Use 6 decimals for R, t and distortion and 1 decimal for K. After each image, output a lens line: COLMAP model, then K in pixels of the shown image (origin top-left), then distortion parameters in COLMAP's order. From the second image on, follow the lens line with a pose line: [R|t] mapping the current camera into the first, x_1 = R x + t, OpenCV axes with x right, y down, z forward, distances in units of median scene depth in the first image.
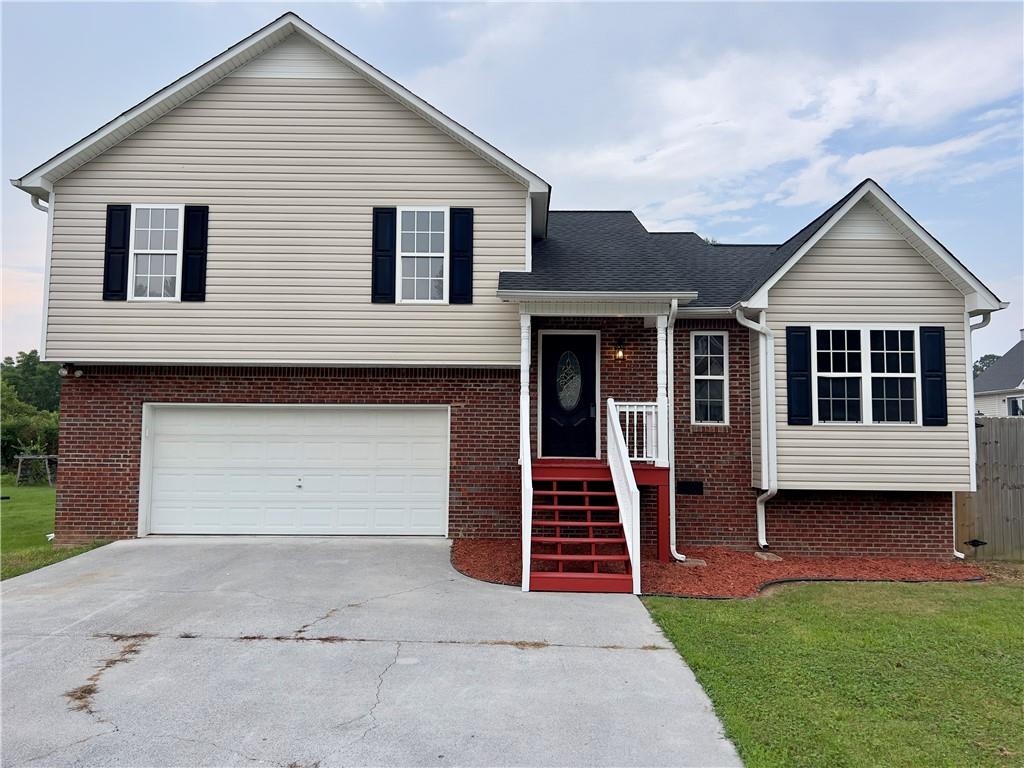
lens RADIAL K [[762.8, 0, 514.1], [0, 762.8, 386.7], [0, 0, 1]] dist [0.067440, -0.085563]
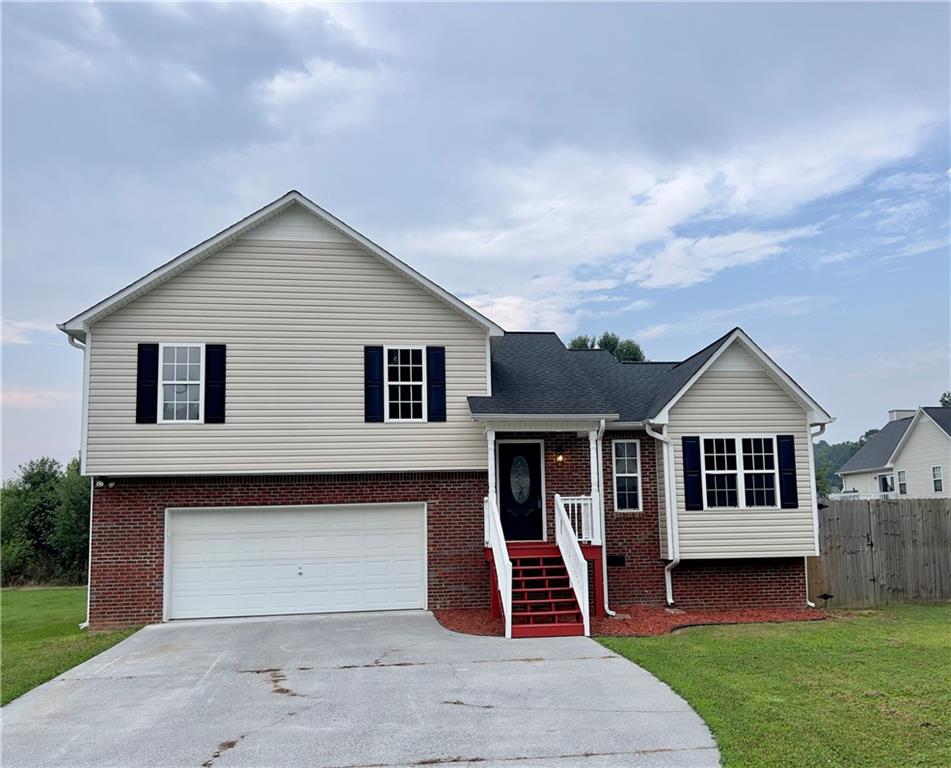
lens RADIAL K [[822.3, 0, 529.7], [0, 822.3, 433.4], [0, 0, 1]] dist [0.164956, -0.375704]
pose [[0.987211, -0.014344, 0.158774, -0.134997], [0.021131, 0.998930, -0.041142, -0.029934], [-0.158014, 0.043970, 0.986457, -0.373508]]
